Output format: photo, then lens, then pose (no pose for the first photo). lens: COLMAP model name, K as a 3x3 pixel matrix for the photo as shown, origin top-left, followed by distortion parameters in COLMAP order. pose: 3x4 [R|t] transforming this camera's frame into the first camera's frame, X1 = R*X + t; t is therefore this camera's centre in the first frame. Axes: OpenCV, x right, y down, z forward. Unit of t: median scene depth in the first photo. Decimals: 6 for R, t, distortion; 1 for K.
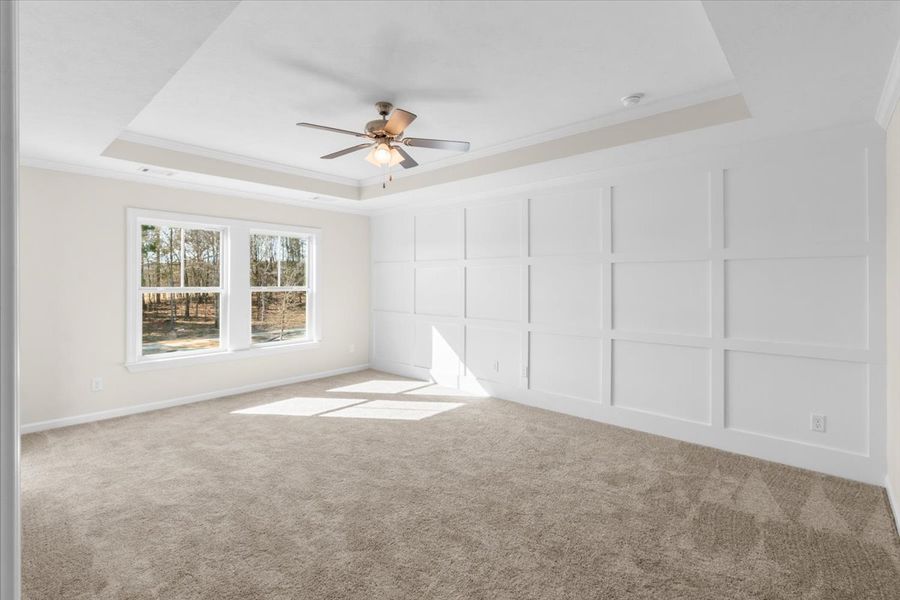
lens RADIAL K [[420.5, 0, 451.2], [0, 420.5, 282.2], [0, 0, 1]] dist [0.011299, -0.000045]
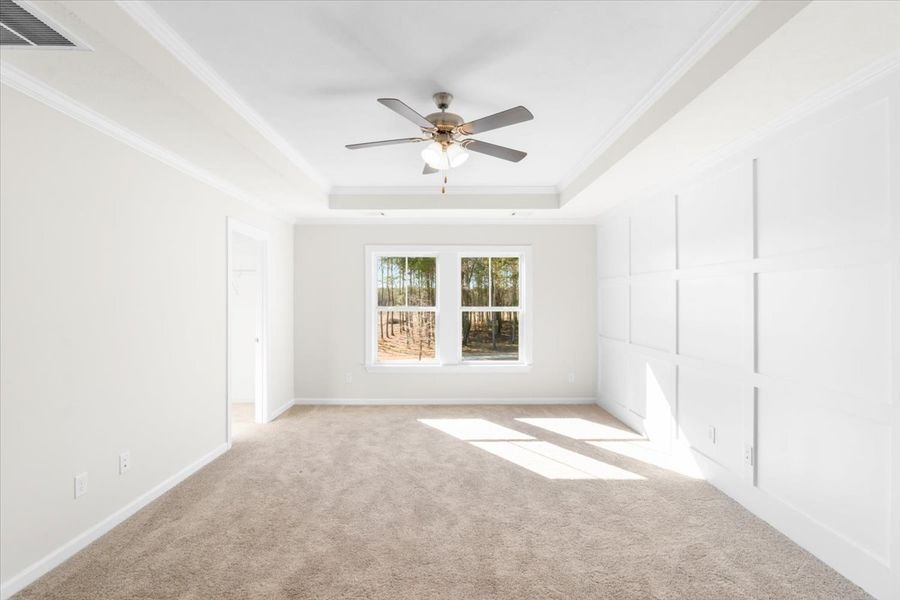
lens RADIAL K [[420.5, 0, 450.0], [0, 420.5, 302.6], [0, 0, 1]] dist [0.011299, -0.000045]
pose [[0.672419, -0.000731, -0.740171, 0.400561], [-0.000269, 0.999999, -0.001231, 0.001954], [0.740171, 0.001027, 0.672418, 0.356869]]
